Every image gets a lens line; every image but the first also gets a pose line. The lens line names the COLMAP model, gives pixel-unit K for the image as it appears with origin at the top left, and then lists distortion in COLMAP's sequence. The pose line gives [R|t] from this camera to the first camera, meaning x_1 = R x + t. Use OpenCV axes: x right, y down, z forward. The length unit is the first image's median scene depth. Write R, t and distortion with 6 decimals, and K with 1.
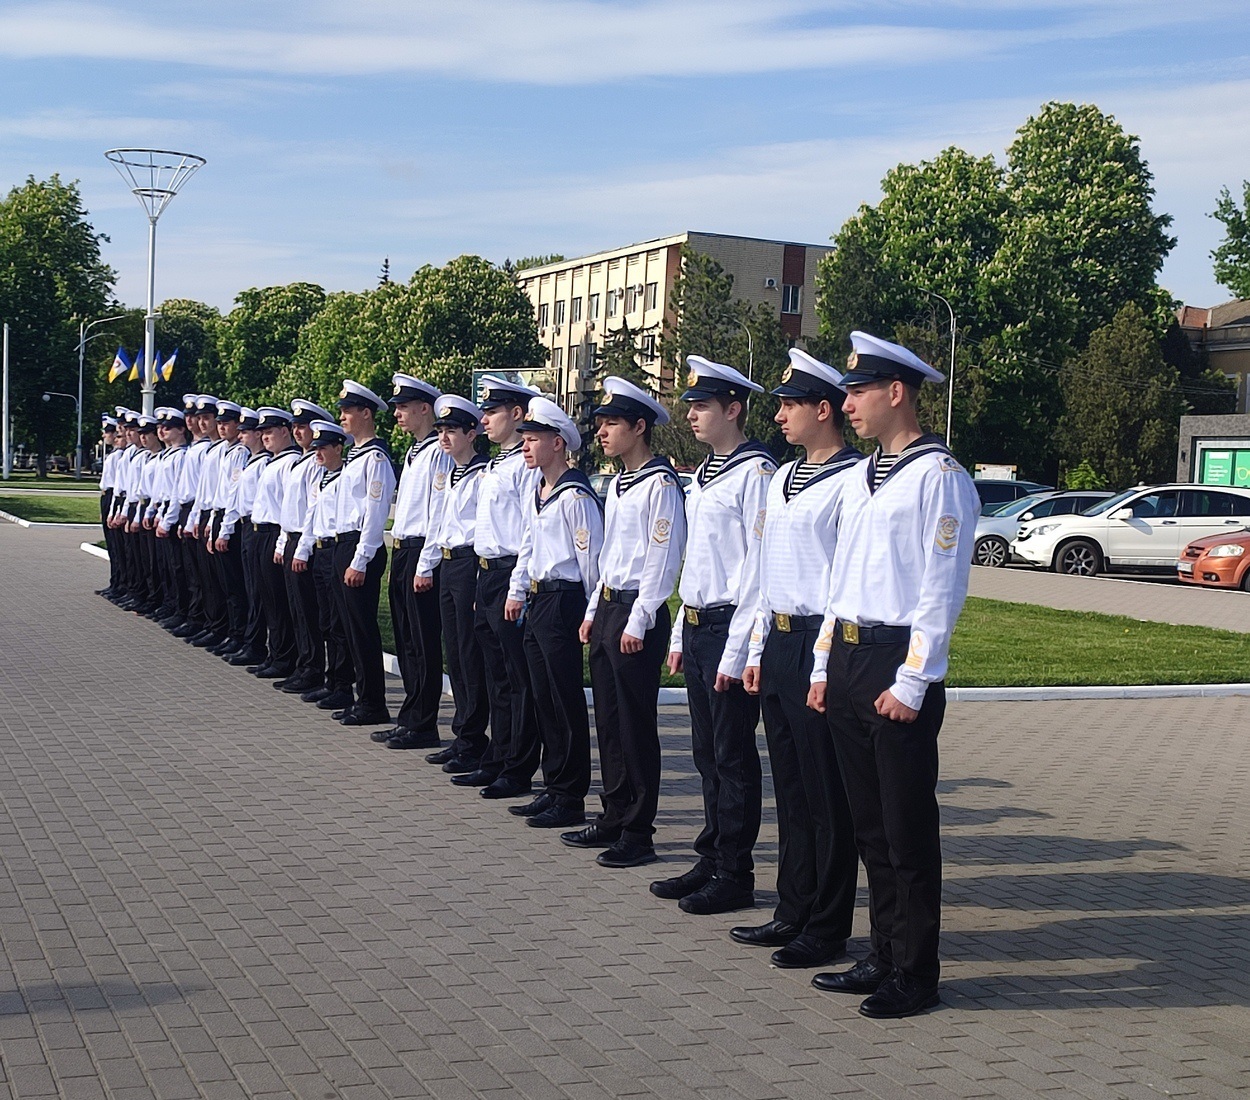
lens RADIAL K [[1790.9, 0, 506.7], [0, 1790.9, 580.5], [0, 0, 1]] dist [0.094161, -0.223791]
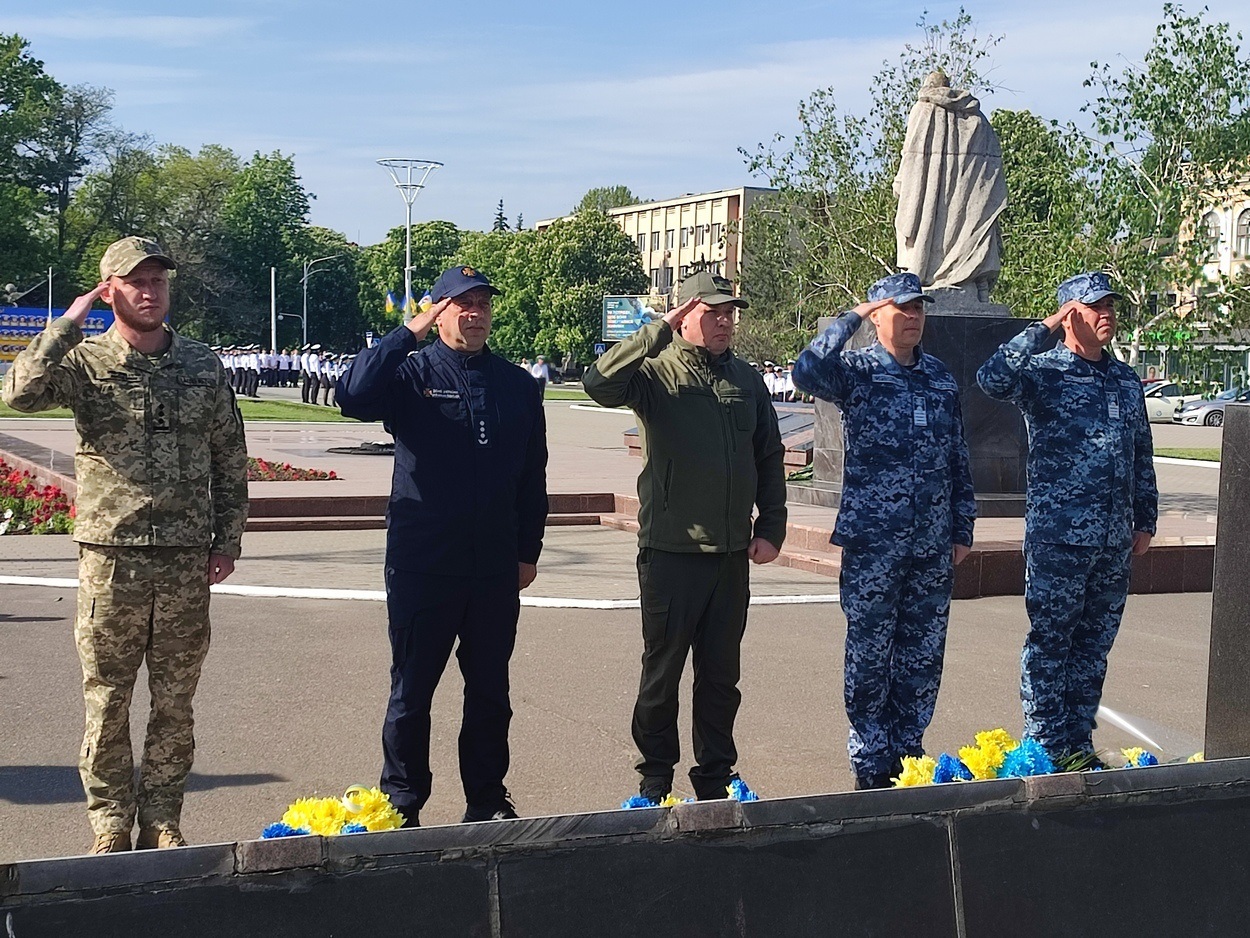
lens RADIAL K [[2002.5, 0, 623.8], [0, 2002.5, 483.4], [0, 0, 1]] dist [0.173753, -0.917660]
pose [[0.997166, -0.017680, 0.073123, -0.107247], [0.017660, 0.999844, 0.000921, 0.025973], [-0.073128, 0.000373, 0.997323, -0.513793]]
